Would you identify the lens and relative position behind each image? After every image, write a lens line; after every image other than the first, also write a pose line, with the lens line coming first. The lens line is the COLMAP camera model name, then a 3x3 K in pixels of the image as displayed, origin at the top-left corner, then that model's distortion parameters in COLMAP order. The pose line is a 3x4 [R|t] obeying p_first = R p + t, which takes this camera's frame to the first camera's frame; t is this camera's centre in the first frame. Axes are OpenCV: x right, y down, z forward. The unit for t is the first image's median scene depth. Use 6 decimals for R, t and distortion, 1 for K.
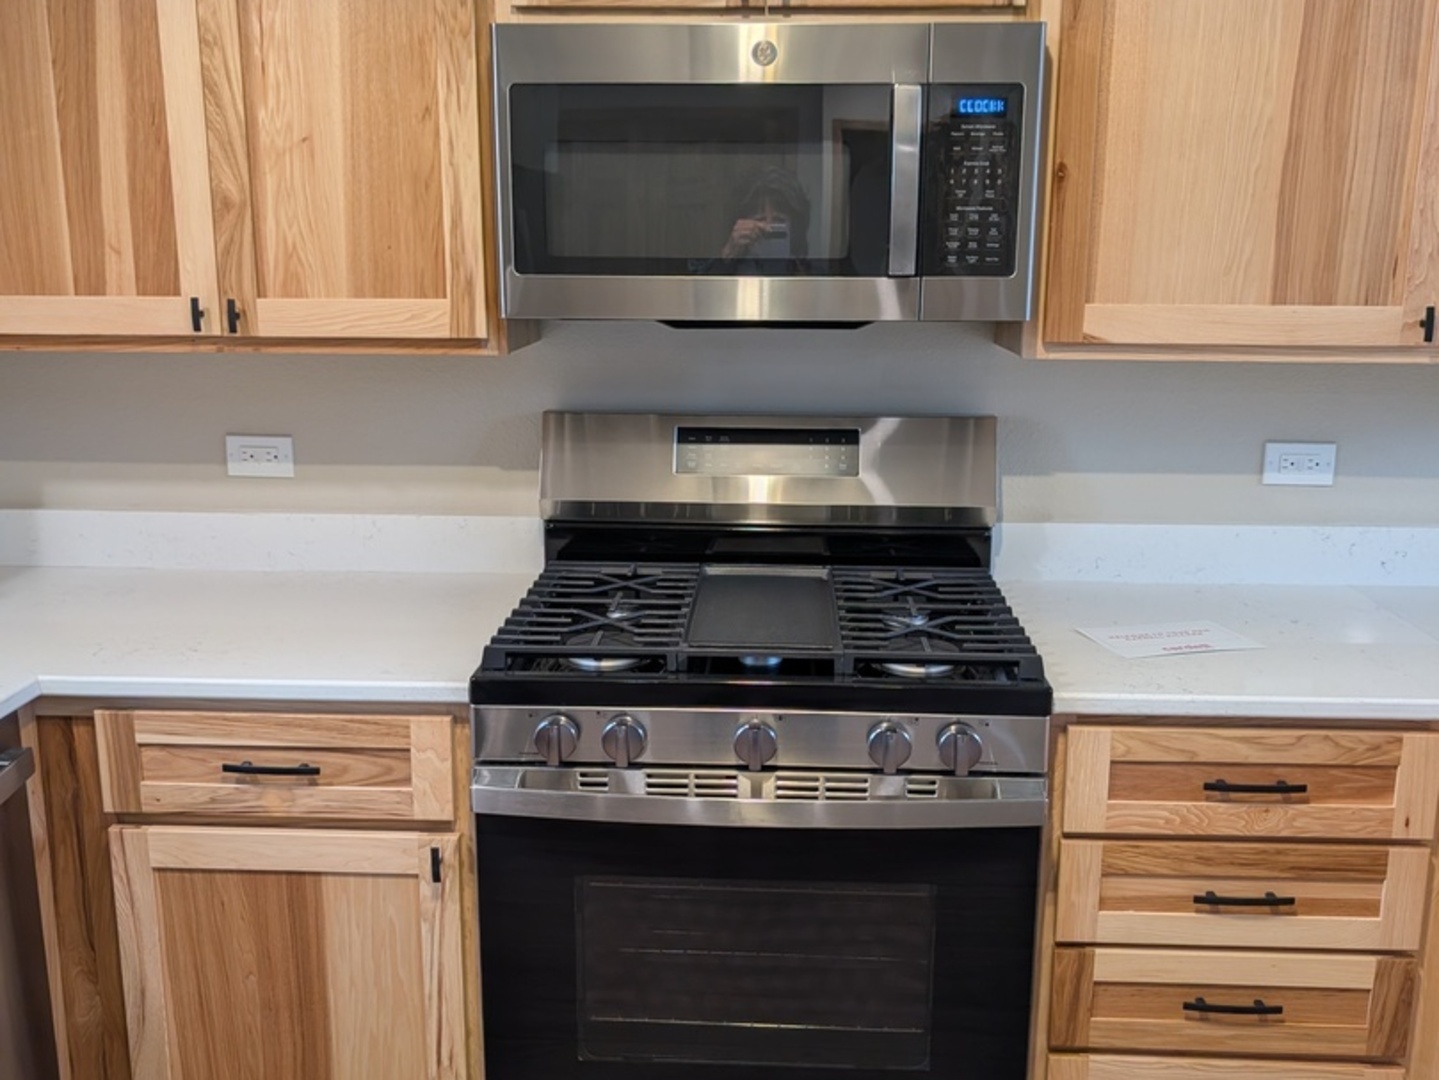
lens RADIAL K [[1423.3, 0, 718.5], [0, 1423.3, 542.5], [0, 0, 1]] dist [0.006253, 0.000000]
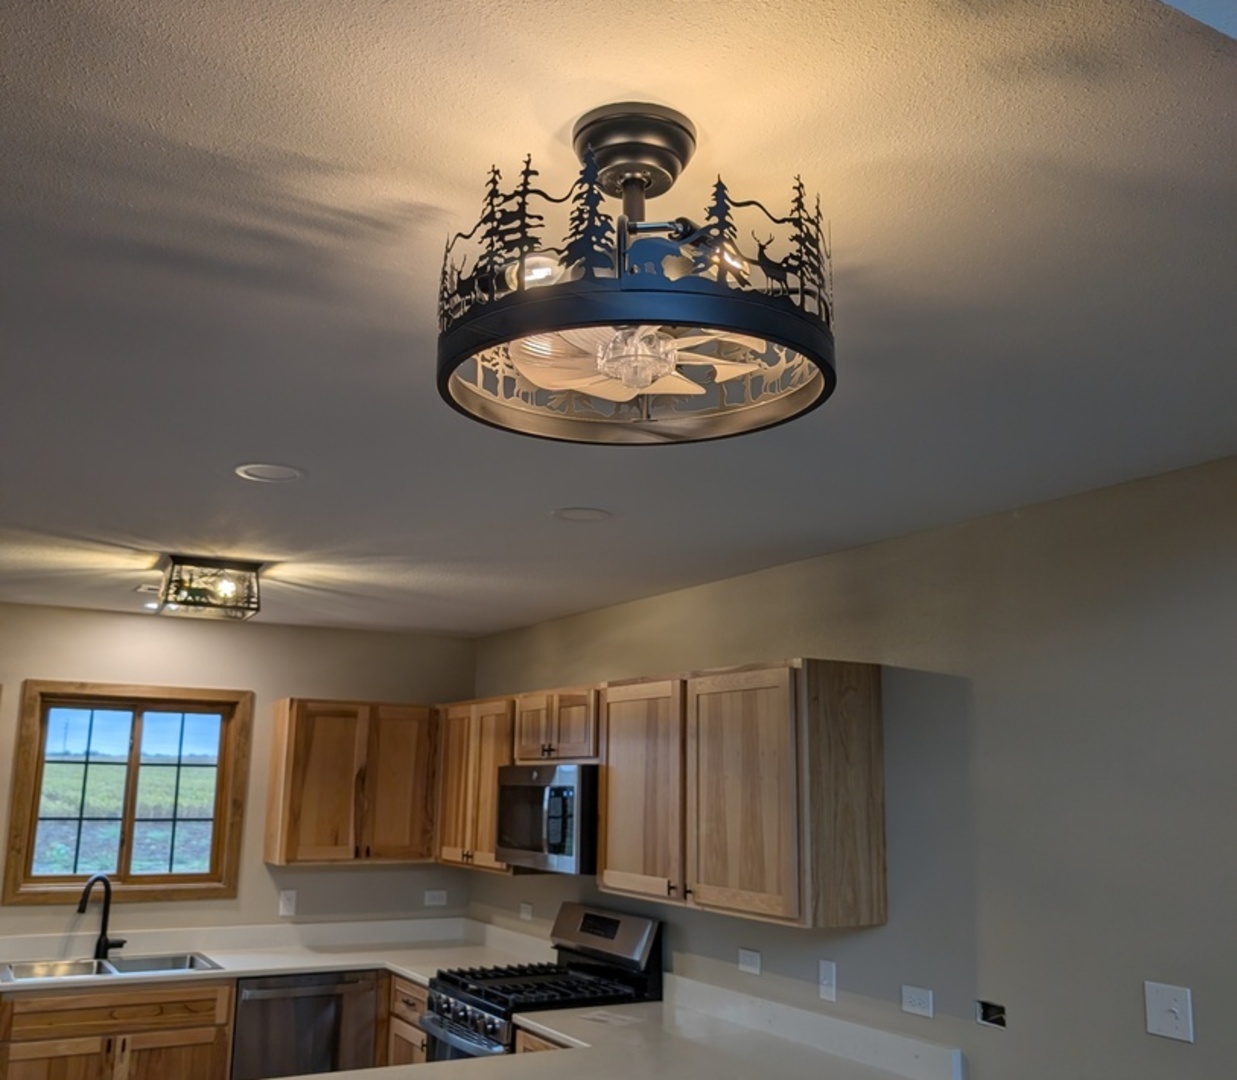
lens RADIAL K [[1204.7, 0, 616.3], [0, 1204.7, 538.5], [0, 0, 1]] dist [-0.008864, 0.000000]
pose [[0.526364, -0.166518, -0.833794, 2.083983], [-0.184981, 0.934719, -0.303450, -0.072128], [0.829893, 0.313961, 0.461200, -0.148186]]
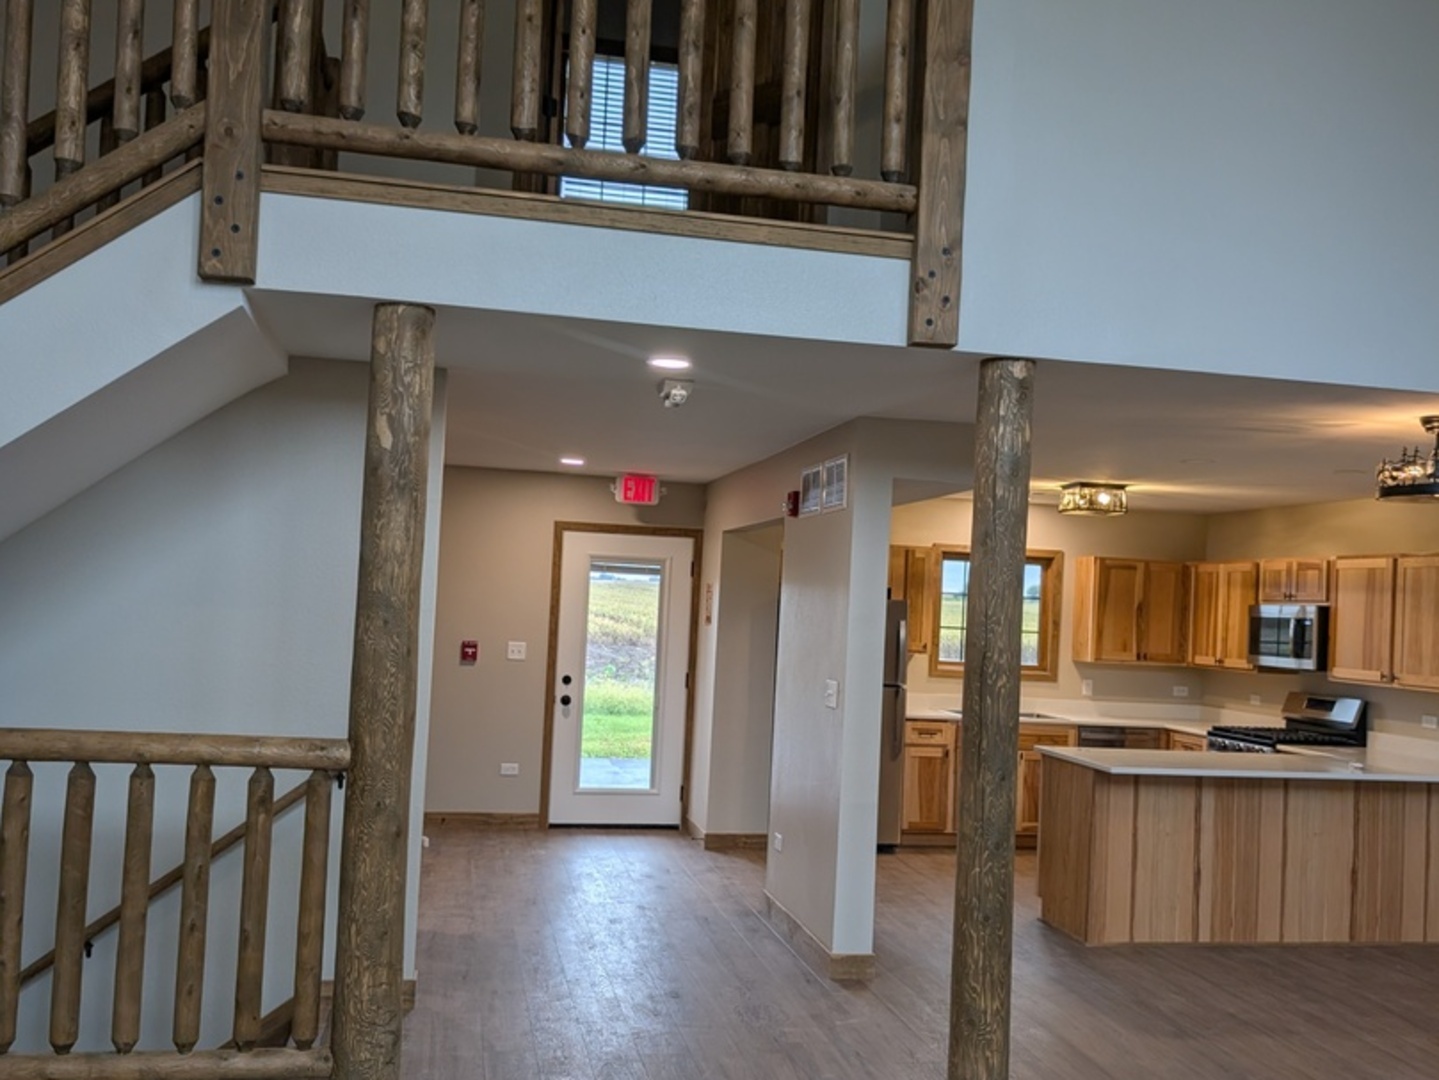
lens RADIAL K [[1423.3, 0, 723.3], [0, 1423.3, 548.7], [0, 0, 1]] dist [0.006253, 0.000000]
pose [[0.244447, -0.031220, -0.969160, 3.830010], [-0.245464, 0.964935, -0.092996, 0.322040], [0.938080, 0.260626, 0.228212, -1.721339]]
